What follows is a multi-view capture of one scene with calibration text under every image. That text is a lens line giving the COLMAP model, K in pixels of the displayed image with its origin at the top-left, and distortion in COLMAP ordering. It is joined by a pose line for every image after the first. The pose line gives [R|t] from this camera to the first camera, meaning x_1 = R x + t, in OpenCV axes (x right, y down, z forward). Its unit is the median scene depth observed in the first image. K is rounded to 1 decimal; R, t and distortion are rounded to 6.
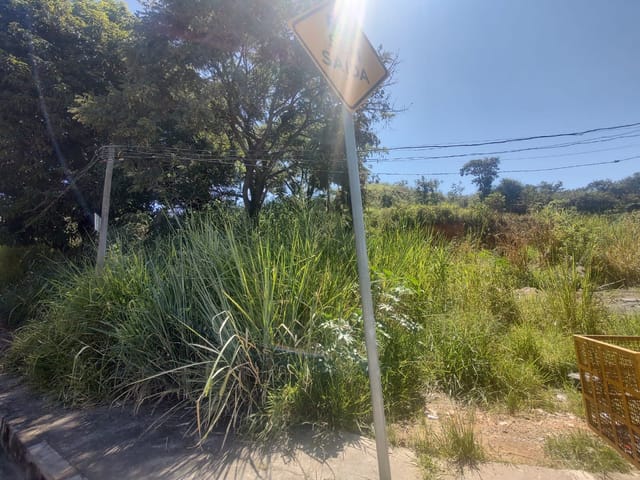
lens RADIAL K [[313.6, 0, 319.5], [0, 313.6, 241.4], [0, 0, 1]] dist [0.006531, 0.002335]
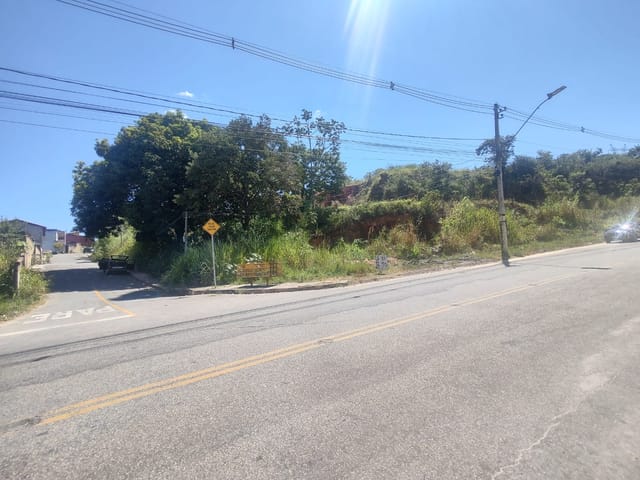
lens RADIAL K [[313.6, 0, 318.4], [0, 313.6, 241.7], [0, 0, 1]] dist [0.006531, 0.002335]
pose [[0.978520, -0.027352, -0.204329, 0.137831], [0.044331, 0.995890, 0.078984, -0.024629], [0.201329, -0.086345, 0.975711, -0.197934]]
